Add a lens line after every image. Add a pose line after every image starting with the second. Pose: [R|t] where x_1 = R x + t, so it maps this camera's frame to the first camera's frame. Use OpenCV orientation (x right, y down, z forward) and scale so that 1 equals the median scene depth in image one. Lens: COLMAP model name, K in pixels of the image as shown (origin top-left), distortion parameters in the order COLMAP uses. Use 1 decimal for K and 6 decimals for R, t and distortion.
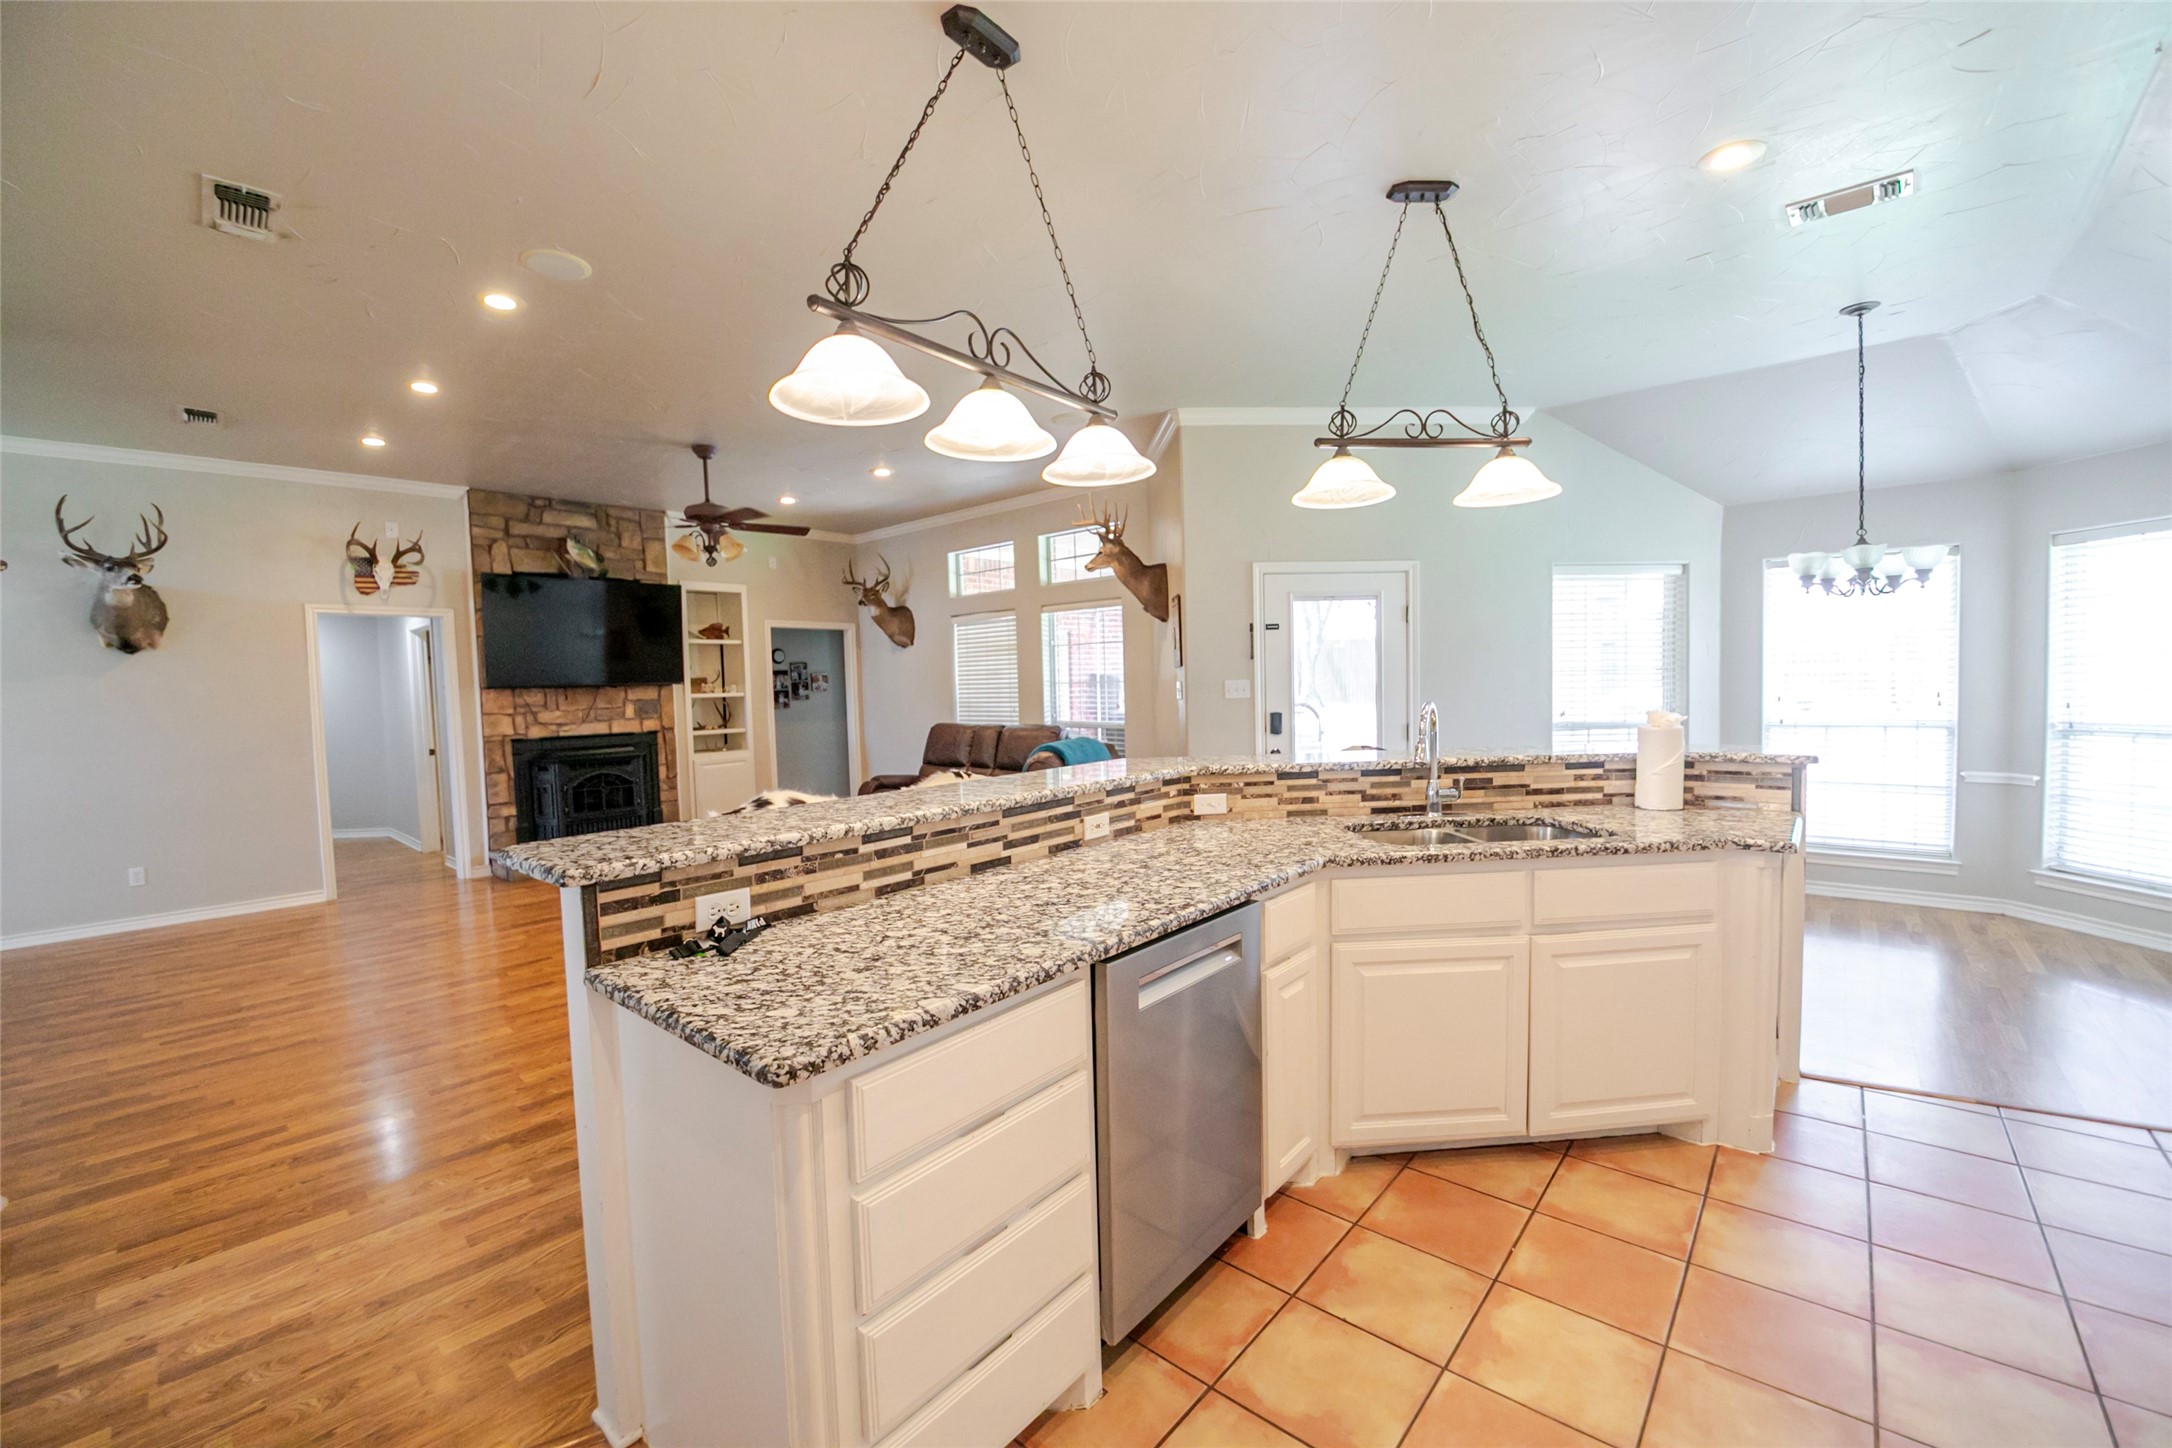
lens RADIAL K [[862.0, 0, 1070.7], [0, 862.0, 723.5], [0, 0, 1]] dist [-0.015025, -0.007041]
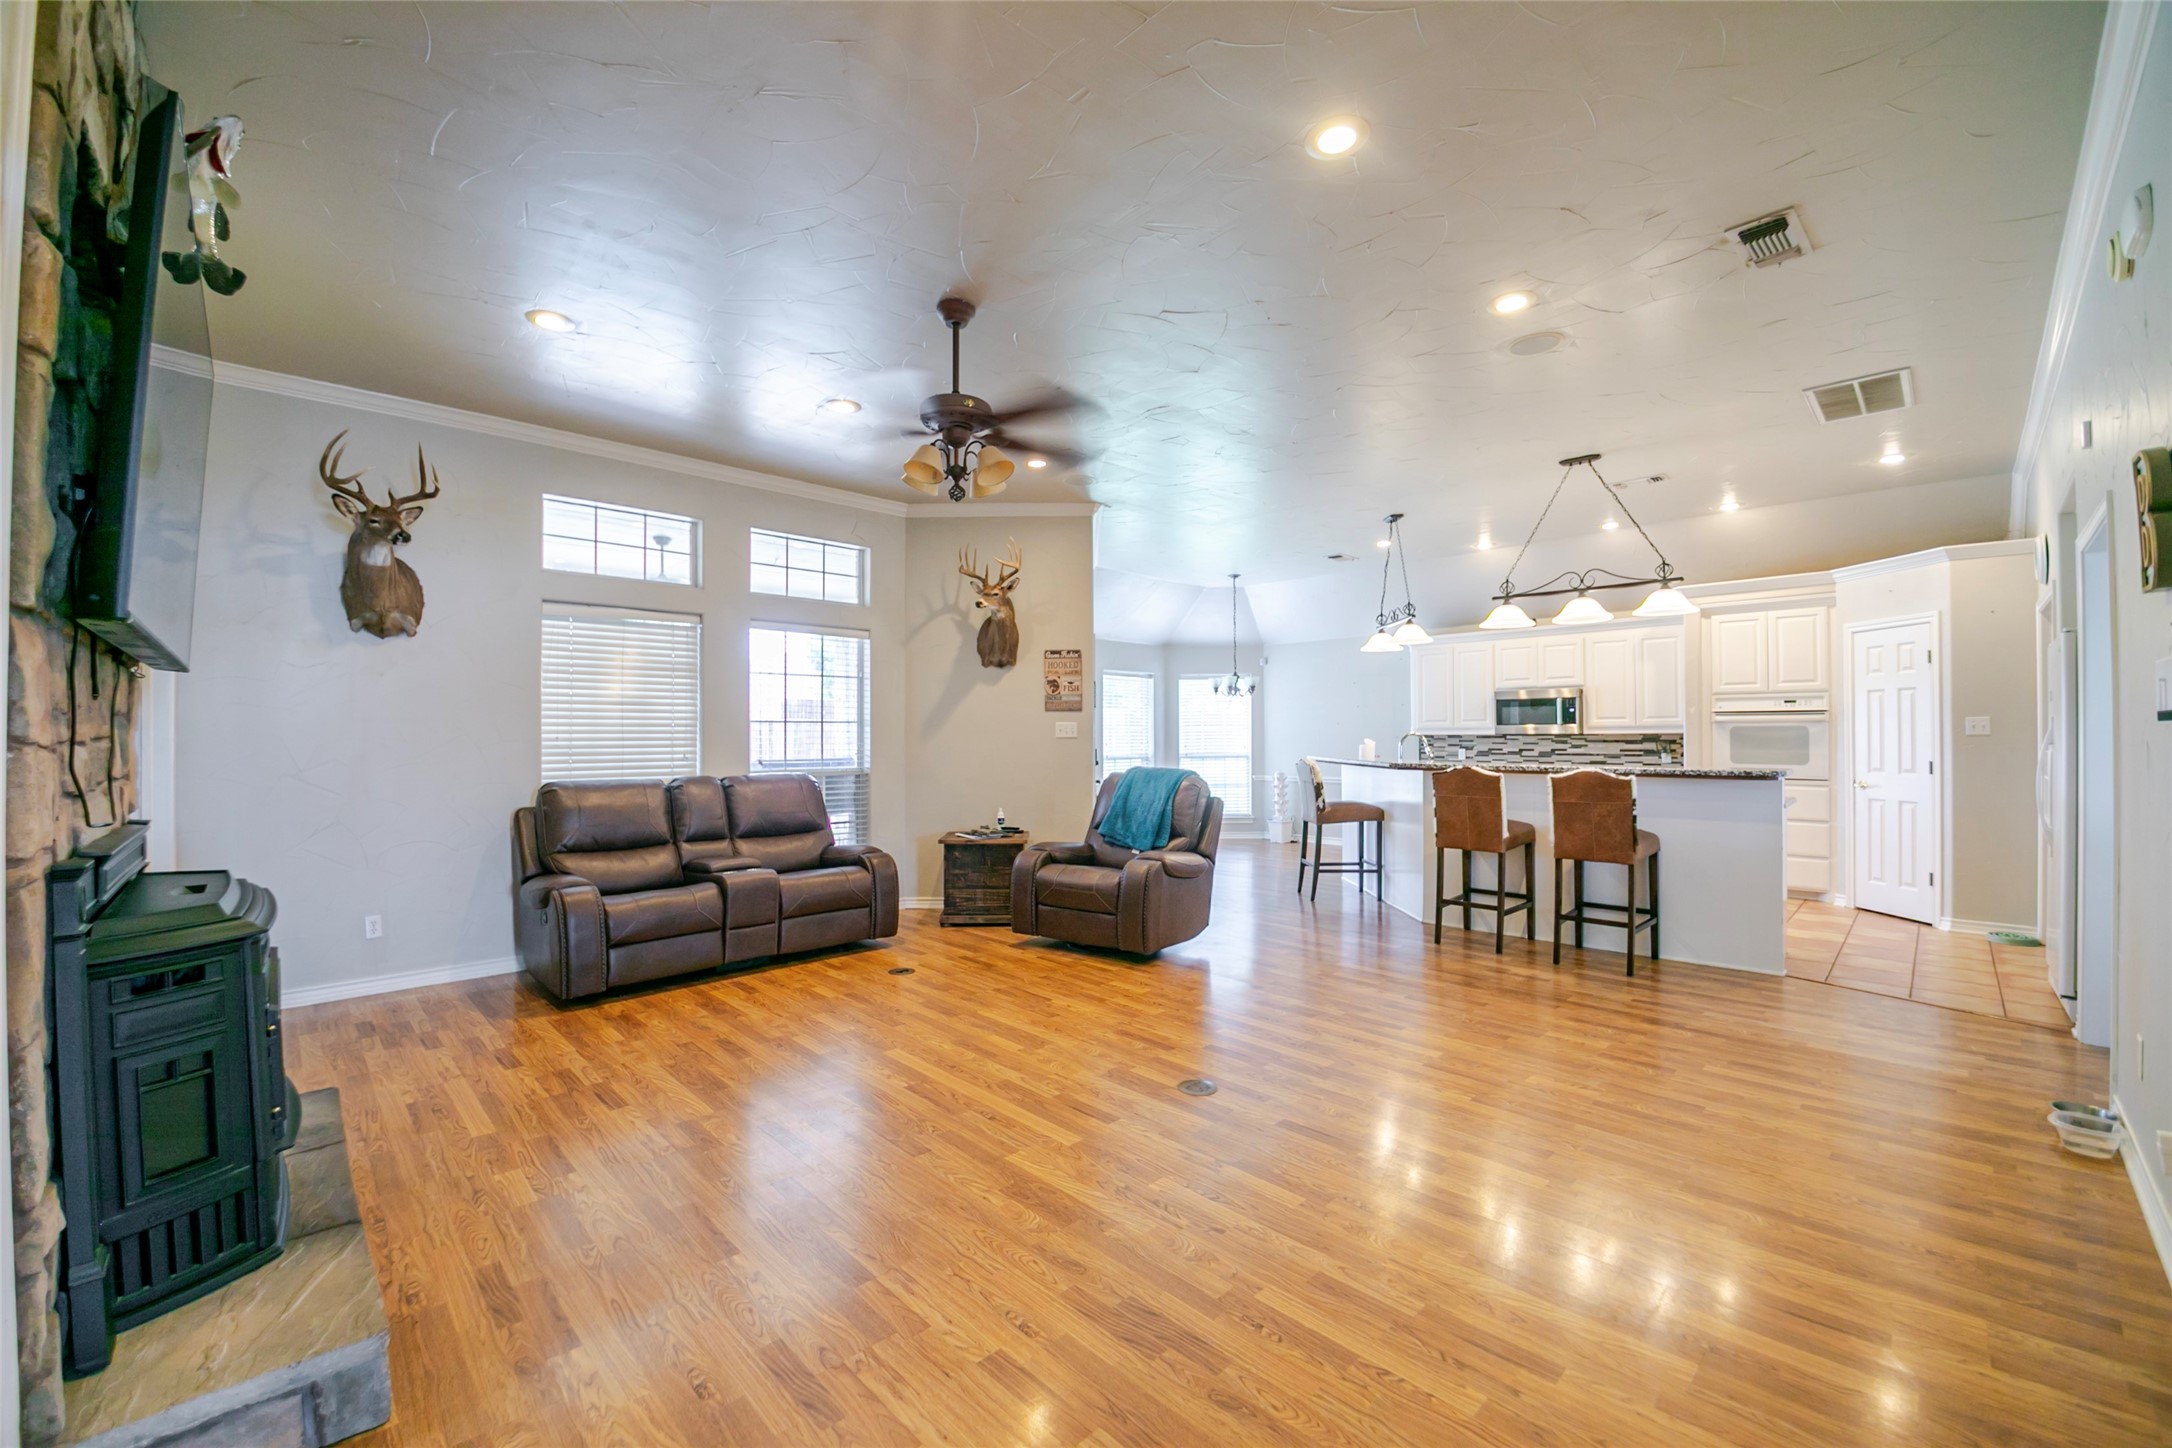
lens RADIAL K [[862.0, 0, 1071.8], [0, 862.0, 727.3], [0, 0, 1]] dist [-0.015025, -0.007041]
pose [[0.070483, 0.036916, 0.996830, -1.200343], [0.049065, 0.997977, -0.040428, 0.005405], [-0.996306, 0.051759, 0.068529, 1.051763]]
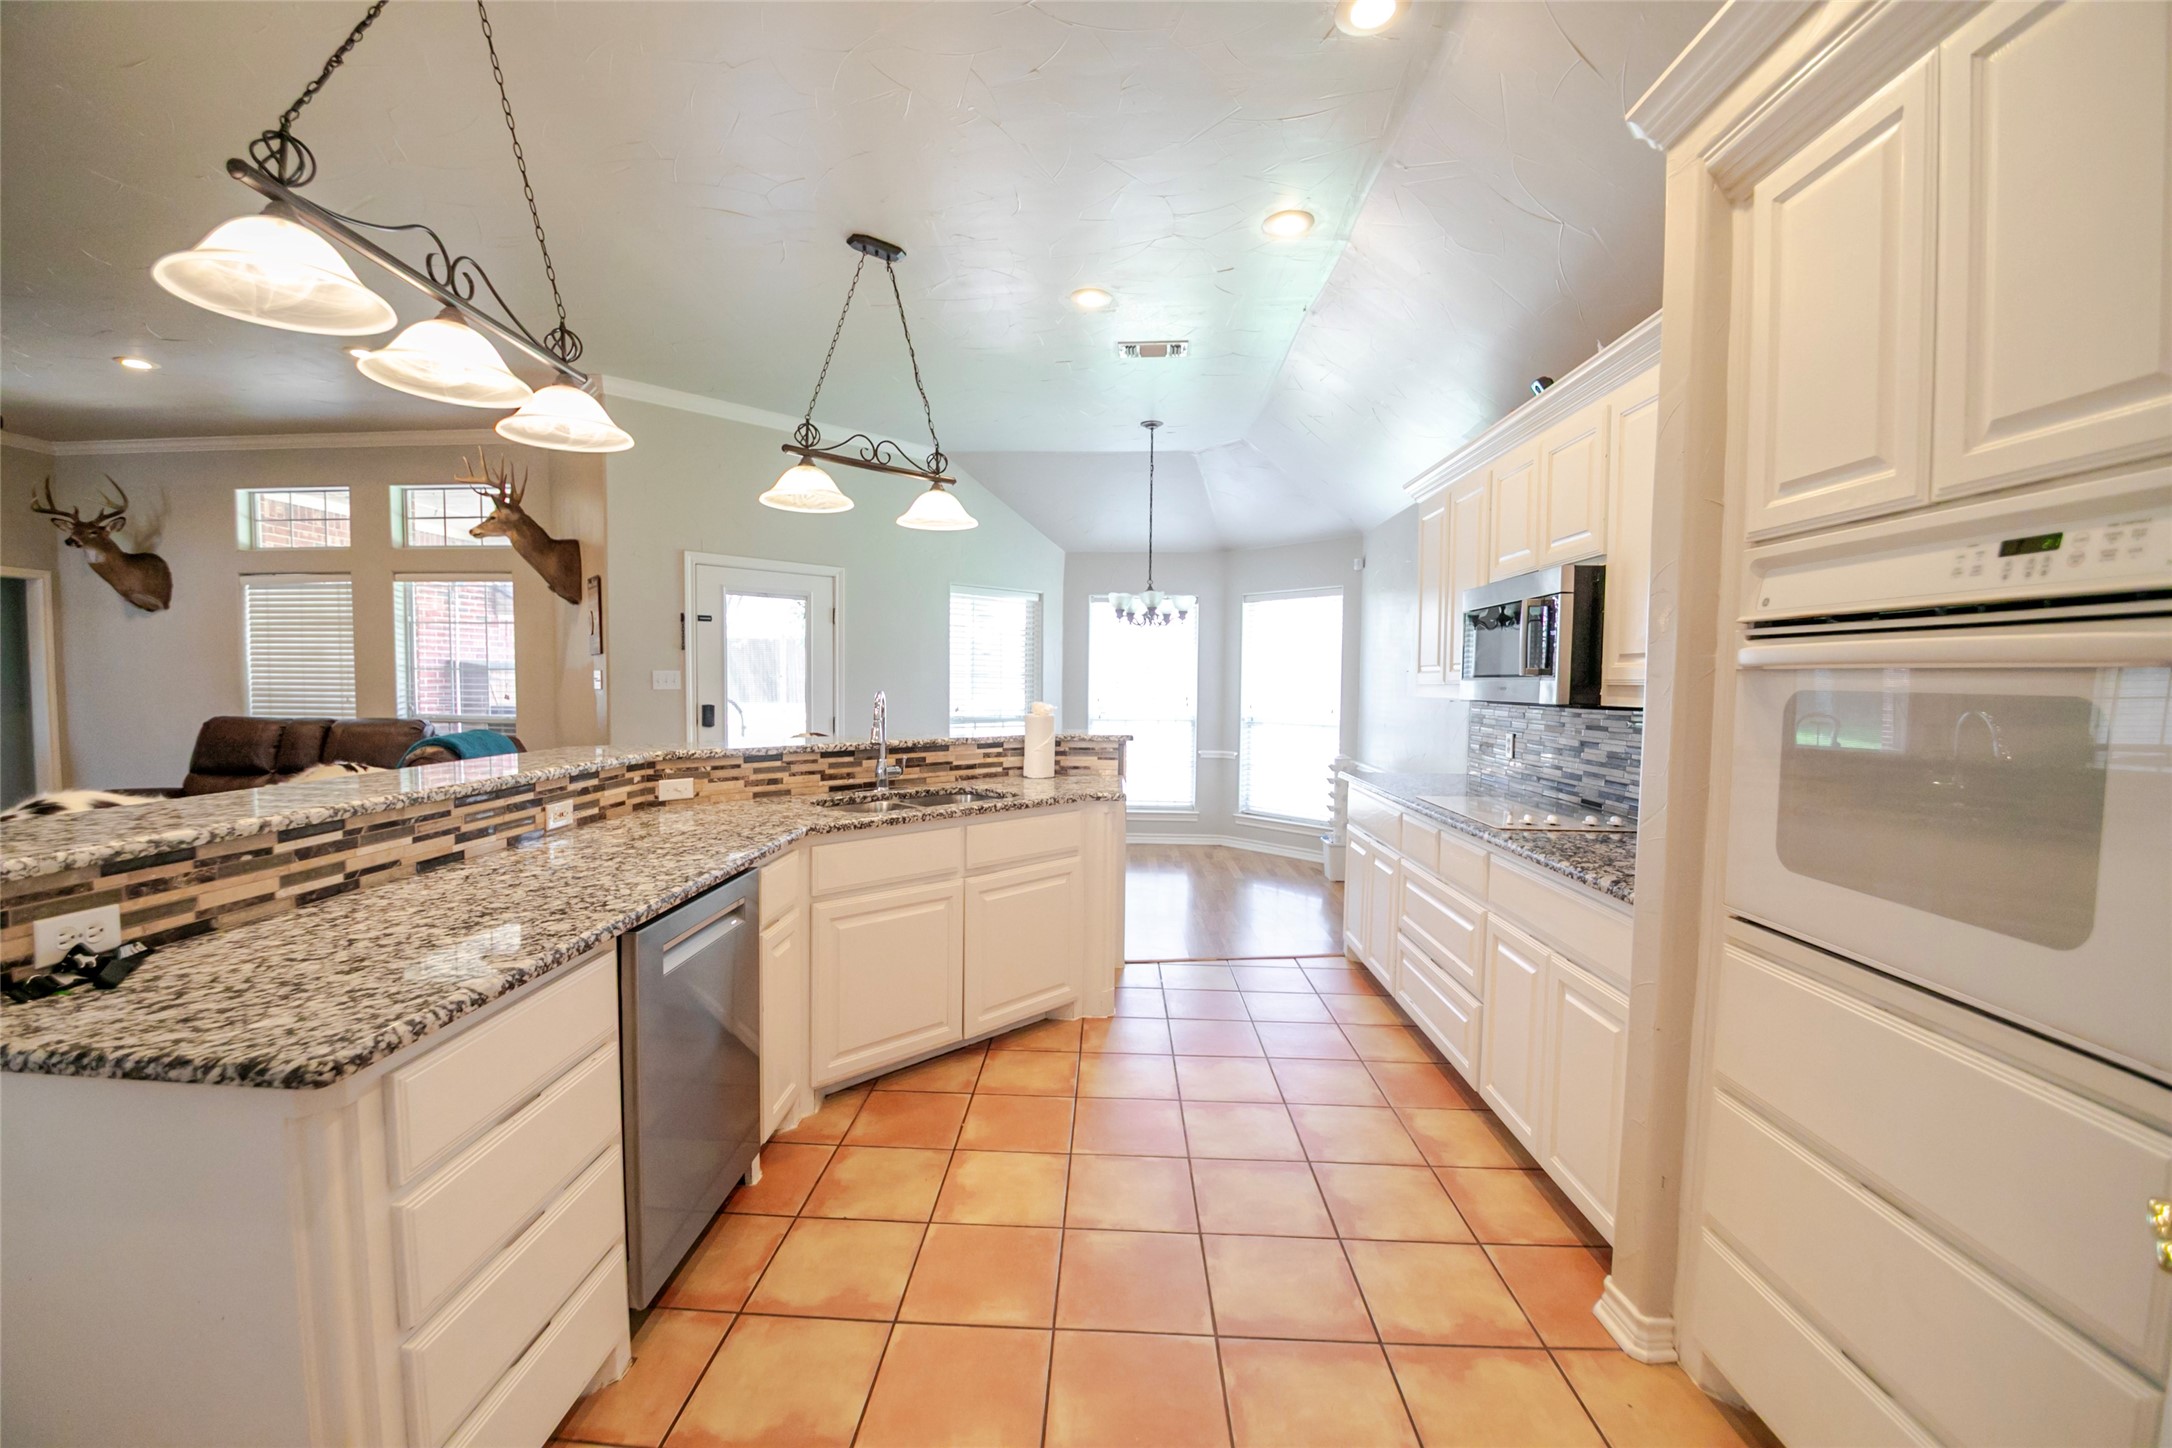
lens RADIAL K [[862.0, 0, 1069.4], [0, 862.0, 725.3], [0, 0, 1]] dist [-0.015025, -0.007041]
pose [[0.777905, -0.000184, 0.628381, -0.066736], [0.000252, 1.000000, -0.000018, 0.012201], [-0.628381, 0.000173, 0.777905, -0.036546]]
